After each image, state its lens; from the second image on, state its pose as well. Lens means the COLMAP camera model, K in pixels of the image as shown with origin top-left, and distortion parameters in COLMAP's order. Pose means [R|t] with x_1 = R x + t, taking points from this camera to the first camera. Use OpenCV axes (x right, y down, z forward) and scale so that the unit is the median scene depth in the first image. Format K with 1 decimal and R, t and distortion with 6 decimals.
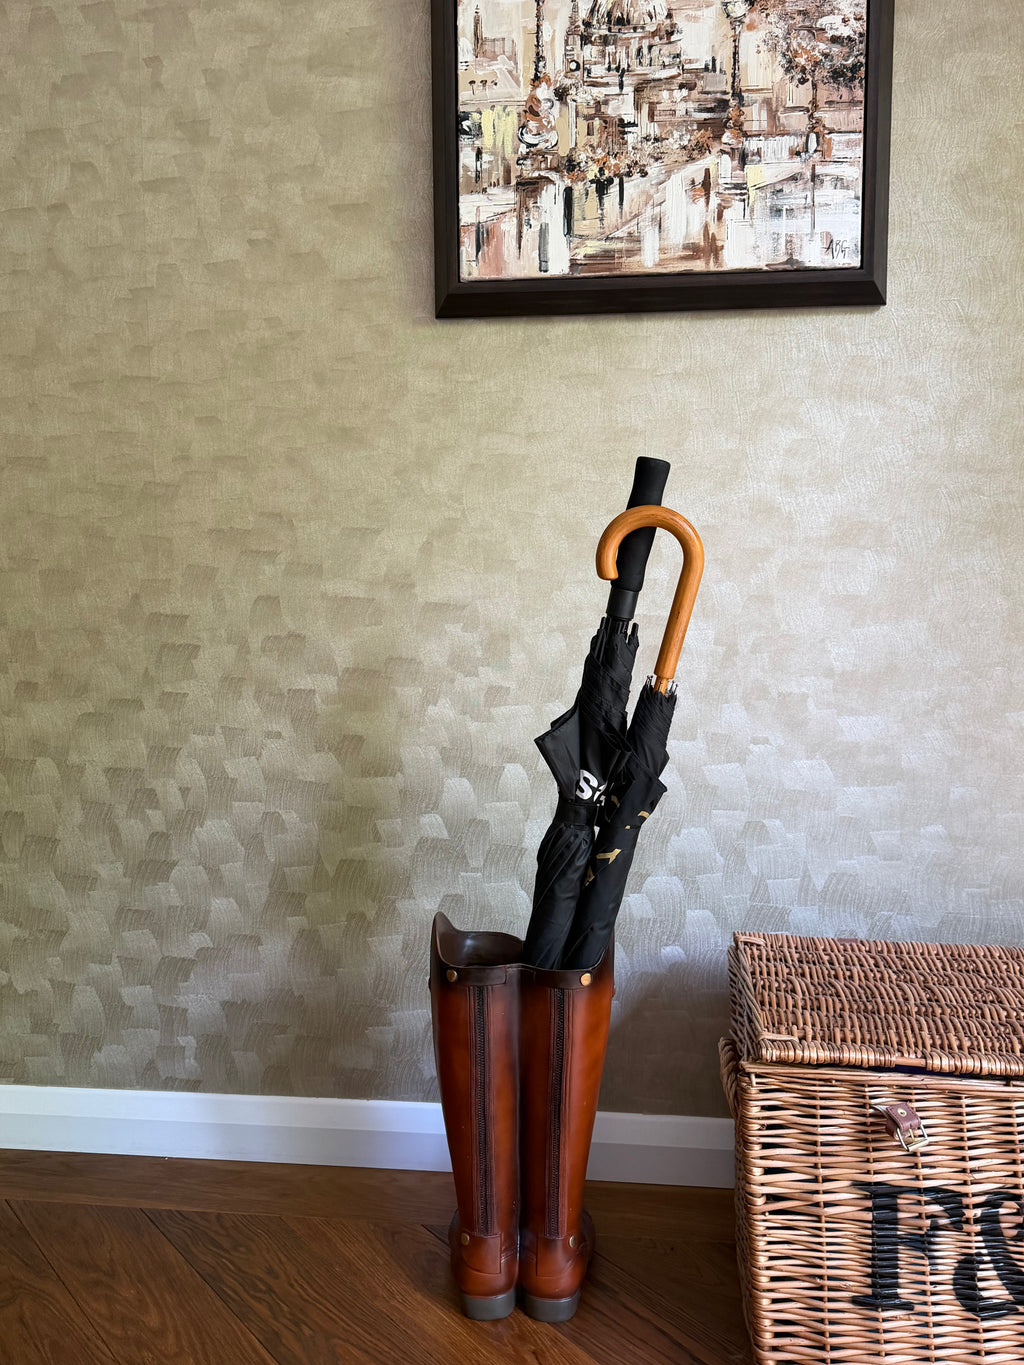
lens RADIAL K [[1194.3, 0, 503.6], [0, 1194.3, 686.6], [0, 0, 1]] dist [0.044185, -0.089892]
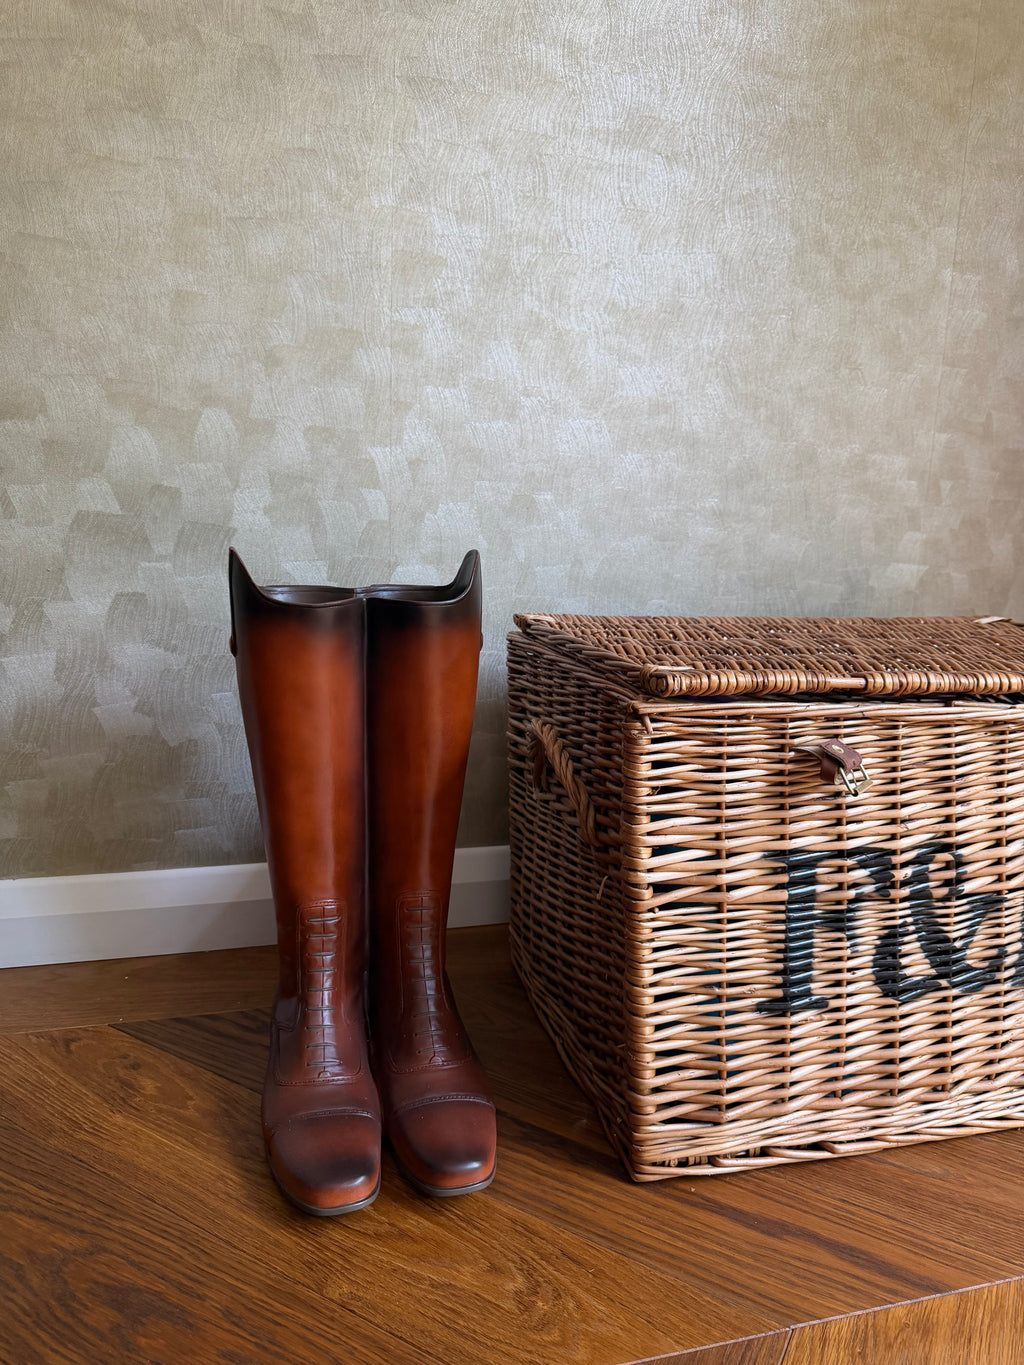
lens RADIAL K [[968.8, 0, 511.1], [0, 968.8, 681.1], [0, 0, 1]] dist [0.013141, -0.033543]
pose [[0.925519, -0.034155, 0.377158, -0.061288], [0.000401, 0.996012, 0.089216, 0.201536], [-0.378702, -0.082420, 0.921842, 0.409705]]
